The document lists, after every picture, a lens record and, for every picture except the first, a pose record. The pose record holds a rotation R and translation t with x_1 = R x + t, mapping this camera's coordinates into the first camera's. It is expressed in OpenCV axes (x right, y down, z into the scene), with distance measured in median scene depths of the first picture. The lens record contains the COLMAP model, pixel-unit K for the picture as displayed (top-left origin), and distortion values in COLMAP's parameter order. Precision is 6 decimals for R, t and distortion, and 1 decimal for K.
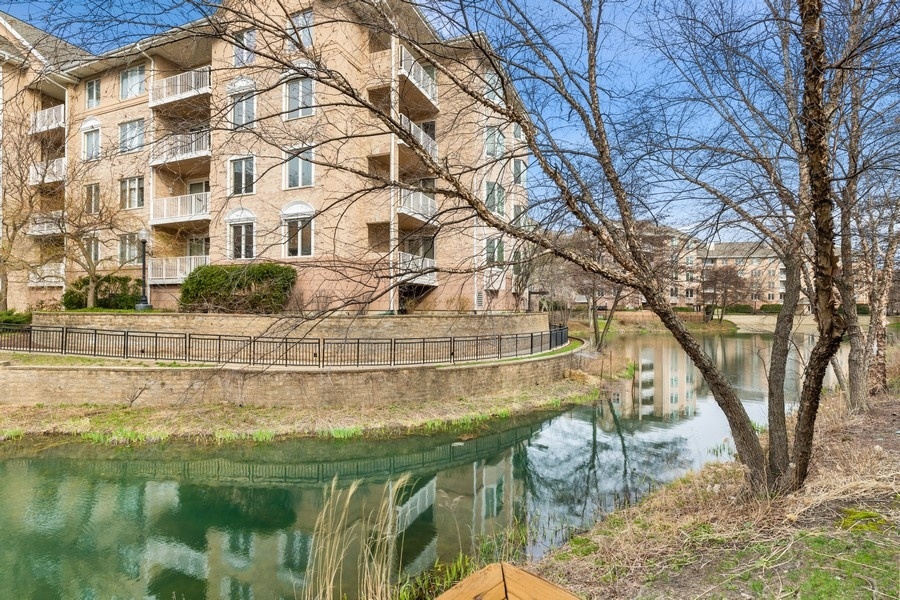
lens RADIAL K [[443.4, 0, 452.2], [0, 443.4, 301.7], [0, 0, 1]] dist [0.004634, 0.001056]
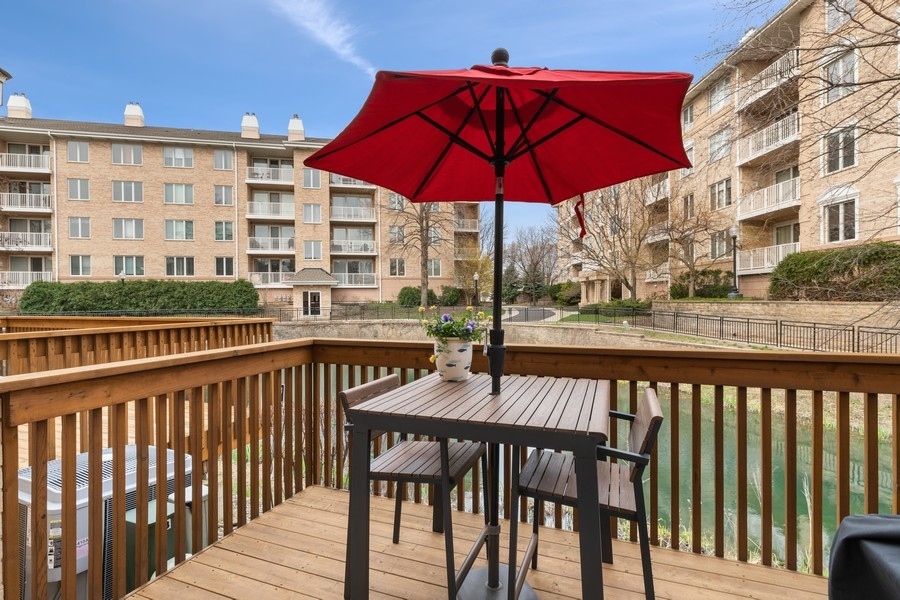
lens RADIAL K [[443.4, 0, 448.8], [0, 443.4, 299.0], [0, 0, 1]] dist [0.004634, 0.001056]
pose [[0.395526, -0.006702, -0.918430, 0.043782], [0.020348, 0.999792, 0.001467, 0.003488], [0.918230, -0.019268, 0.395580, -0.093725]]
